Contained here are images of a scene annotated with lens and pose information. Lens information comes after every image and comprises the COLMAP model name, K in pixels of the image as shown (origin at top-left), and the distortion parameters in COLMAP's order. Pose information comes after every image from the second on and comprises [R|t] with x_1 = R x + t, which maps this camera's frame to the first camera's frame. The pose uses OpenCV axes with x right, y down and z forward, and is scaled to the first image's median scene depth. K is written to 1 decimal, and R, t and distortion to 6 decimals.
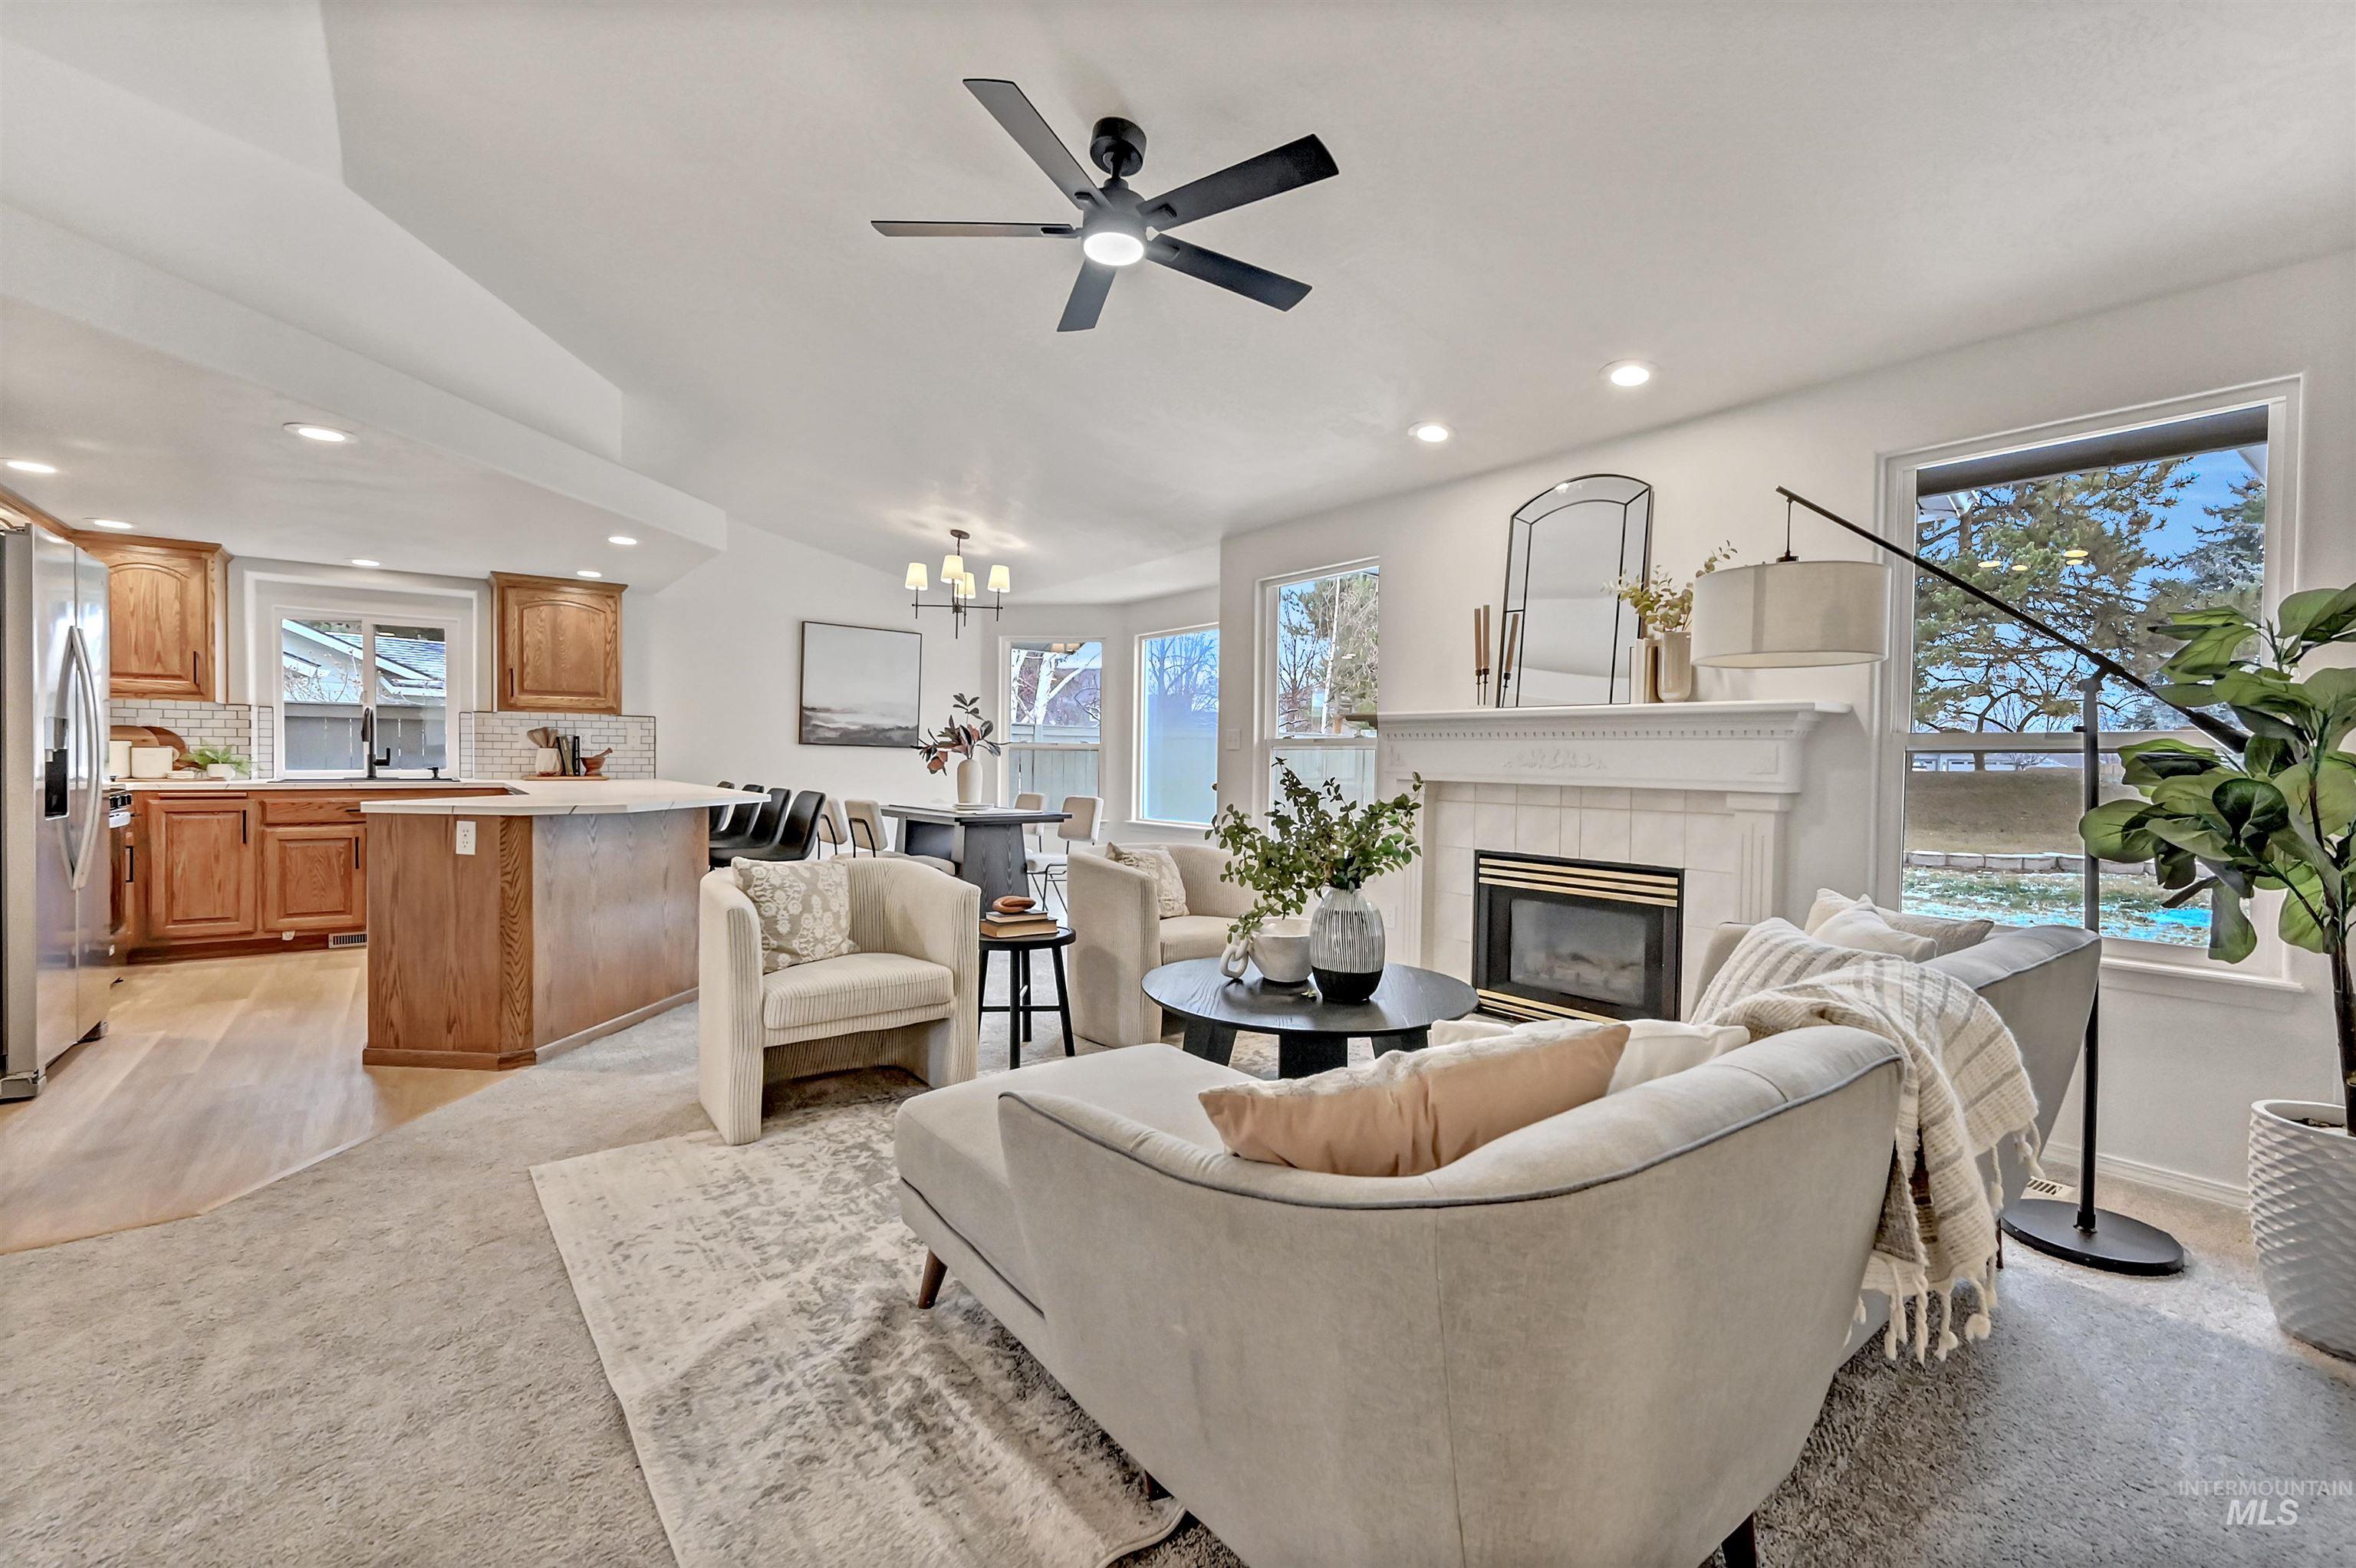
lens RADIAL K [[994.0, 0, 1182.2], [0, 994.0, 775.4], [0, 0, 1]] dist [0.000791, 0.000087]
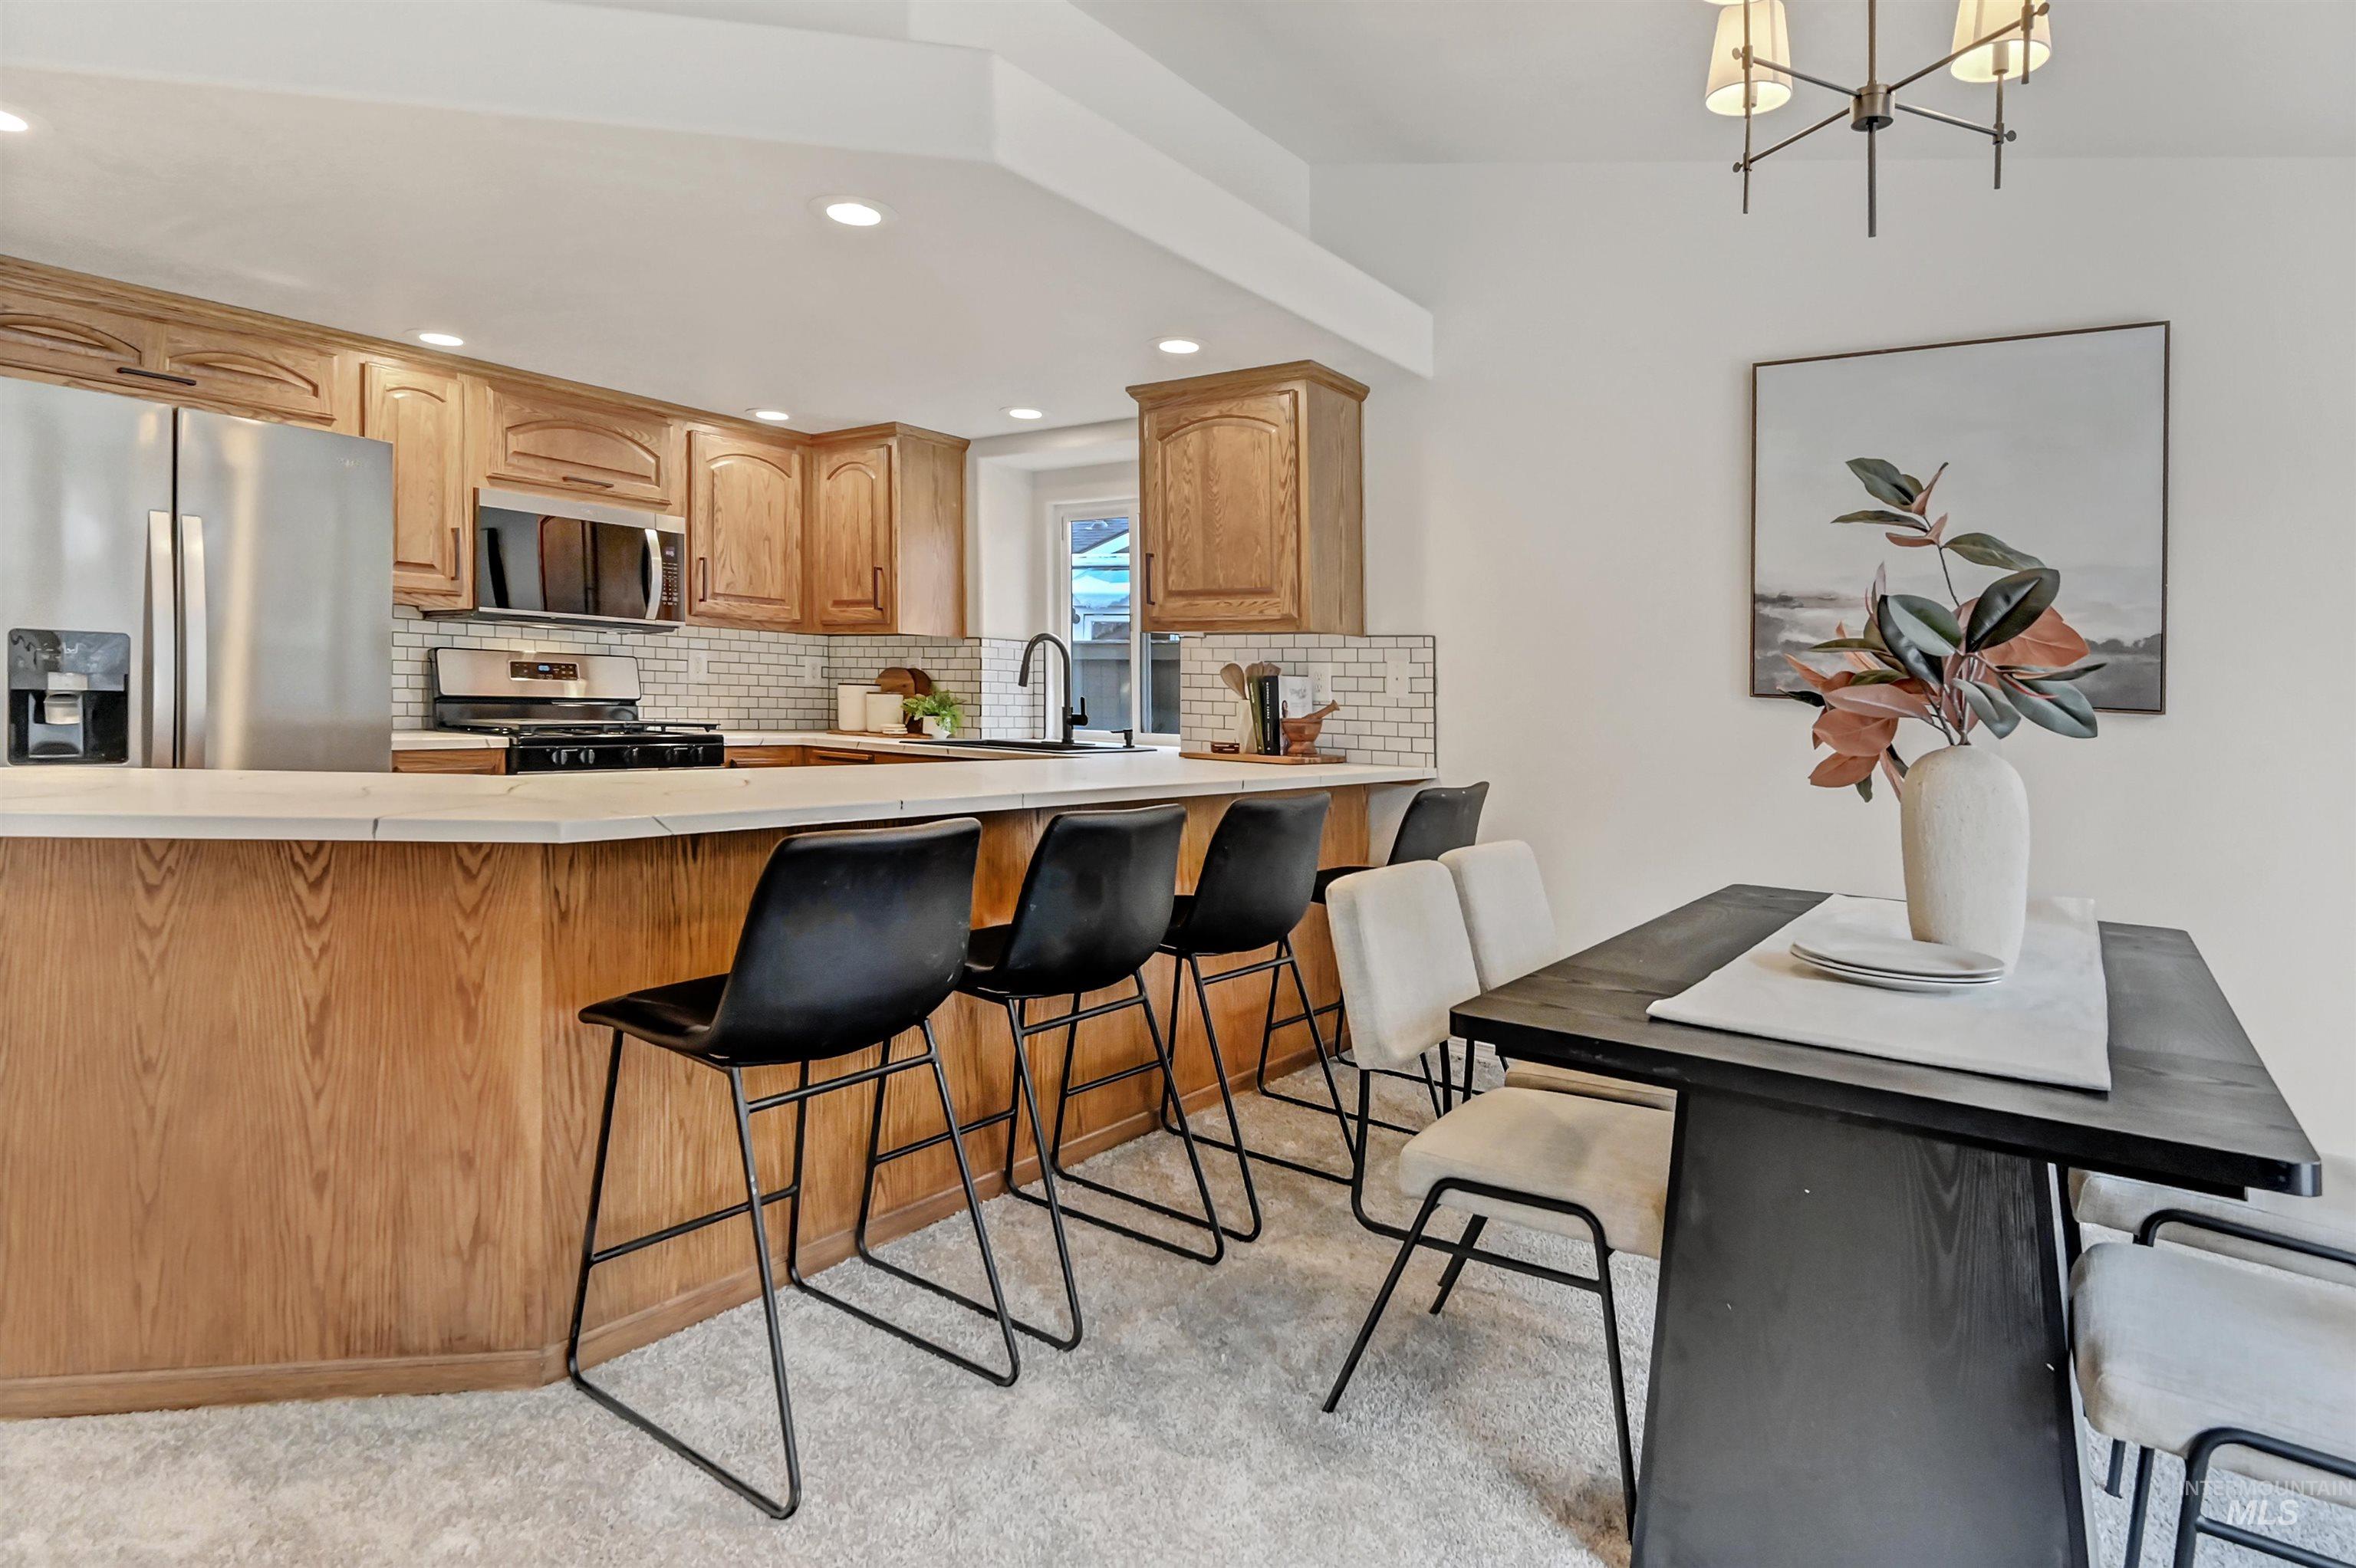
lens RADIAL K [[1284.4, 0, 1172.3], [0, 1284.4, 789.1], [0, 0, 1]] dist [-0.001073, -0.000536]
pose [[0.279767, 0.070128, -0.957503, 0.023695], [-0.043339, 0.997234, 0.060375, -0.020598], [0.959089, 0.024606, 0.282033, 0.799945]]
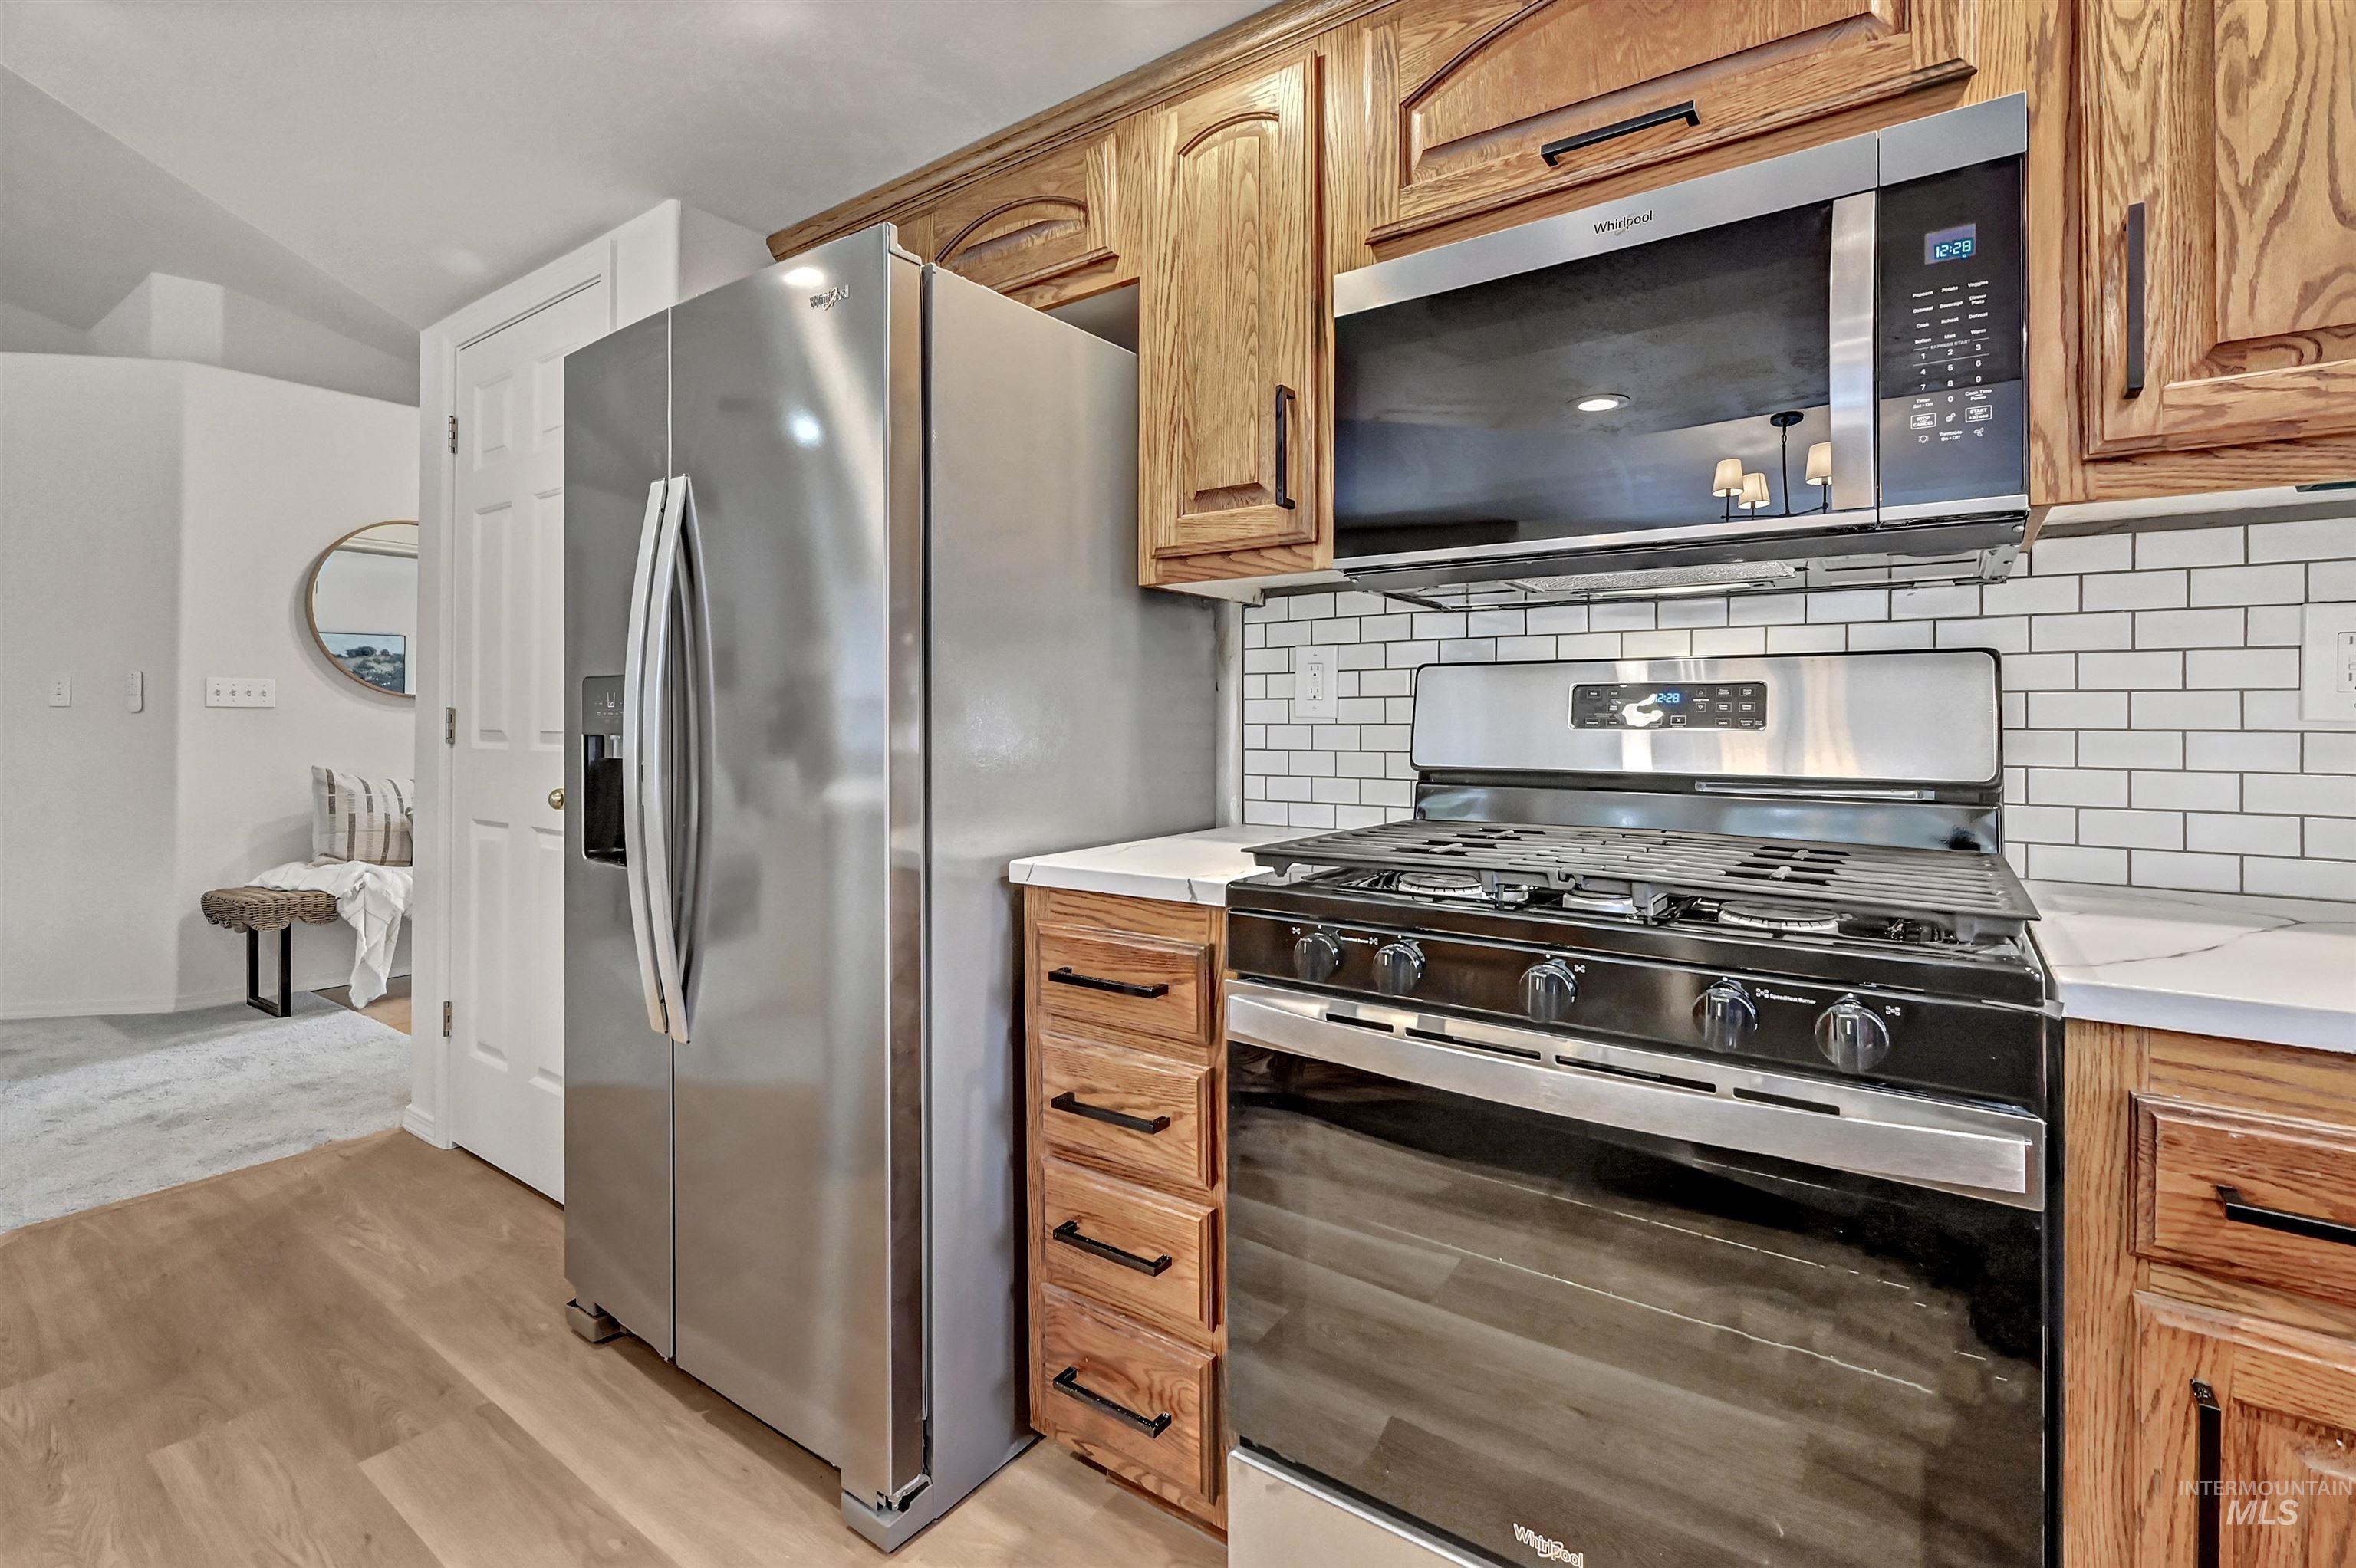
lens RADIAL K [[1073.7, 0, 1180.6], [0, 1073.7, 730.5], [0, 0, 1]] dist [-0.000029, 0.000059]
pose [[-0.957097, -0.005776, -0.289709, -0.657246], [-0.013443, 0.999610, 0.024482, -0.027526], [0.289455, 0.027326, -0.956802, 0.858036]]
